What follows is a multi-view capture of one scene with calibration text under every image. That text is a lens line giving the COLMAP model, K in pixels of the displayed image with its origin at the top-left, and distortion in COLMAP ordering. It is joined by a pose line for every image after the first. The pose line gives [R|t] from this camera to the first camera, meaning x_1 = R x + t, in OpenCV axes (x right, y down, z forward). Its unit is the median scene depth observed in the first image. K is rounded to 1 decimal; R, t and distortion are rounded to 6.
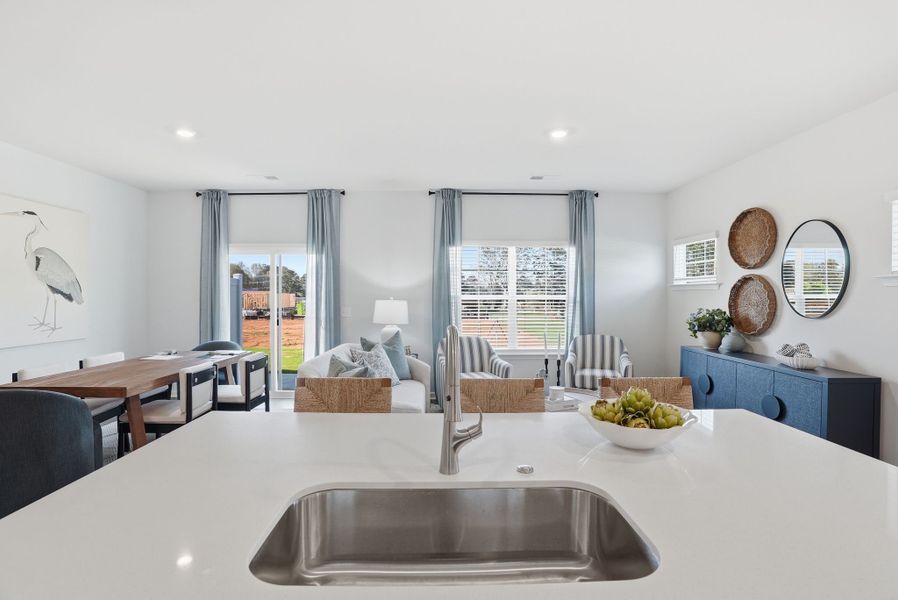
lens RADIAL K [[425.5, 0, 441.1], [0, 425.5, 293.5], [0, 0, 1]] dist [-0.060730, 0.017662]
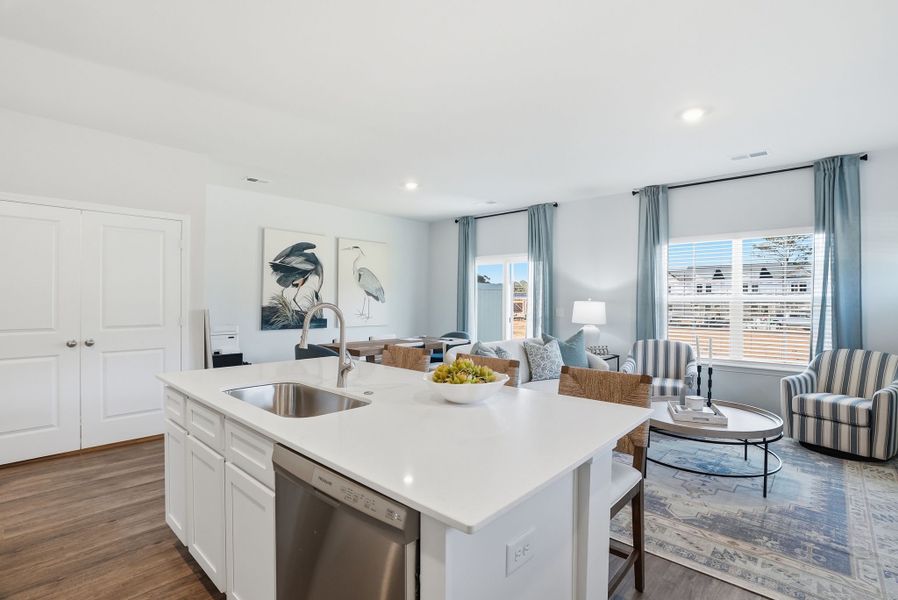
lens RADIAL K [[425.5, 0, 450.8], [0, 425.5, 294.0], [0, 0, 1]] dist [-0.060730, 0.017662]
pose [[0.730623, -0.007824, -0.682736, 0.335841], [-0.002125, 0.999903, -0.013733, 0.011843], [0.682778, 0.011484, 0.730536, -0.000884]]
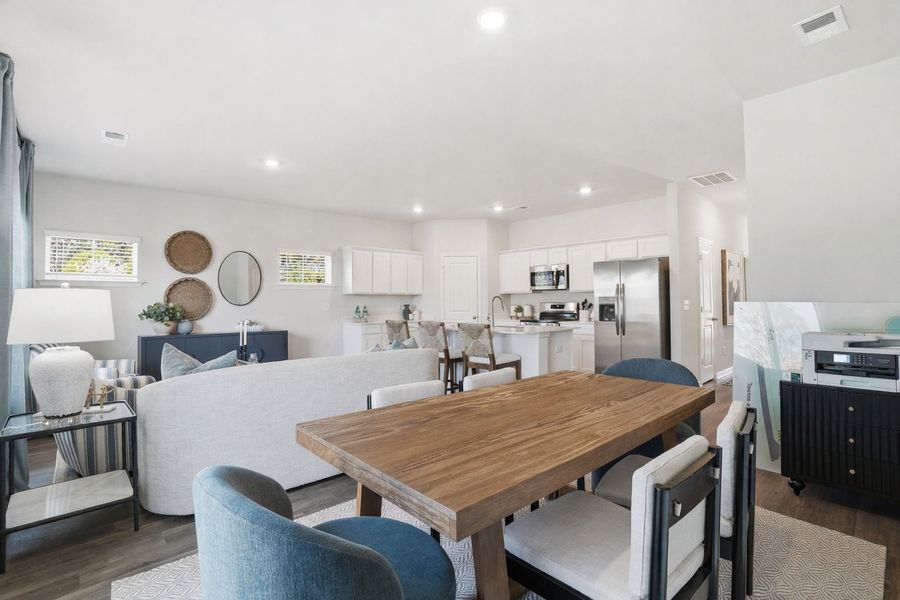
lens RADIAL K [[426.4, 0, 455.4], [0, 426.4, 294.8], [0, 0, 1]] dist [-0.060730, 0.017662]
pose [[-0.678790, 0.013158, 0.734214, -0.668589], [0.003936, 0.999890, -0.014281, 0.026753], [-0.734322, -0.006804, -0.678767, 0.948001]]
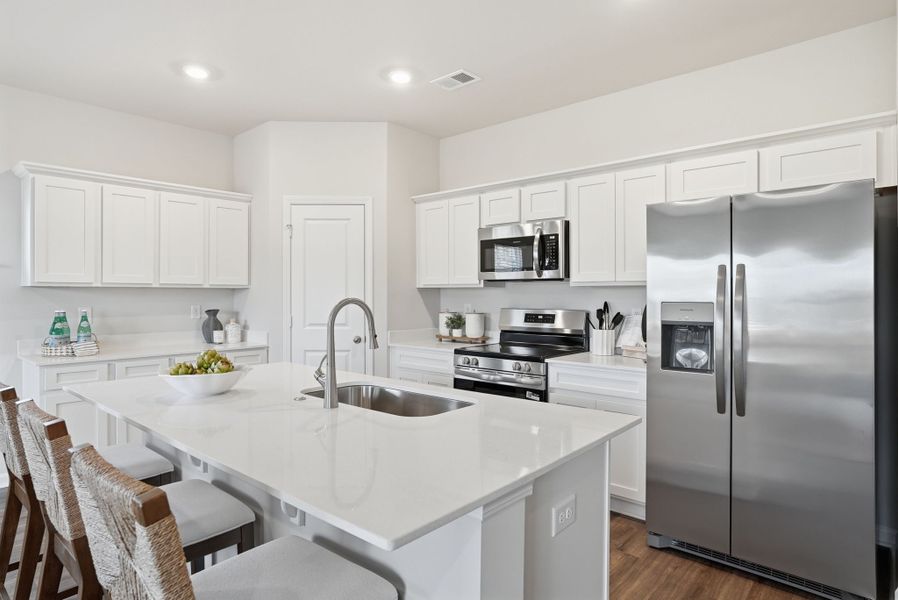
lens RADIAL K [[513.4, 0, 451.5], [0, 513.4, 291.6], [0, 0, 1]] dist [-0.027888, 0.014165]
pose [[-0.745546, -0.001648, 0.666452, -0.285105], [-0.003431, 0.999993, -0.001366, 0.009958], [-0.666446, -0.003305, -0.745546, 0.413879]]
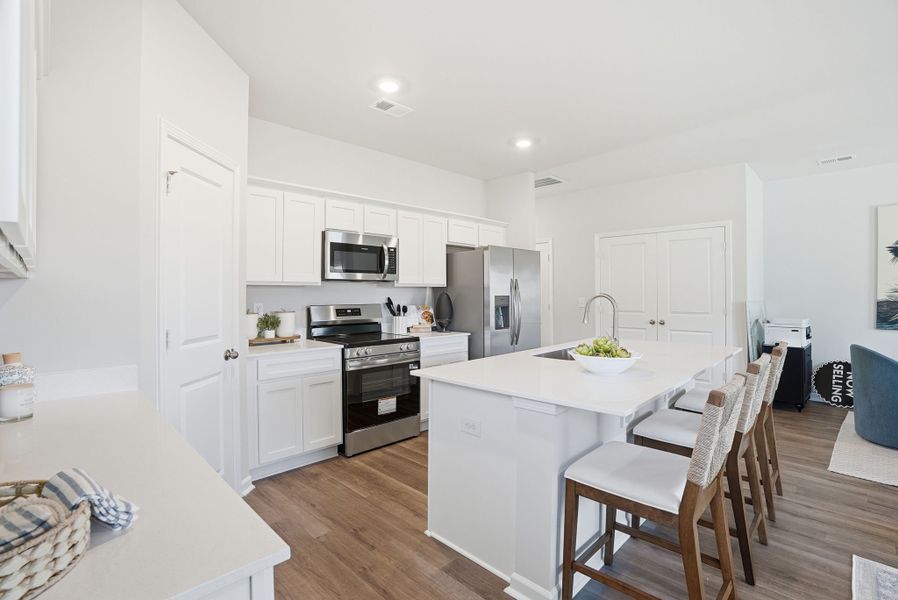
lens RADIAL K [[422.0, 0, 448.0], [0, 422.0, 289.5], [0, 0, 1]] dist [-0.048330, 0.013161]
pose [[-0.711108, -0.006682, -0.703051, 0.503368], [-0.000457, 0.999959, -0.009041, 0.014082], [0.703082, -0.006108, -0.711082, 0.424755]]
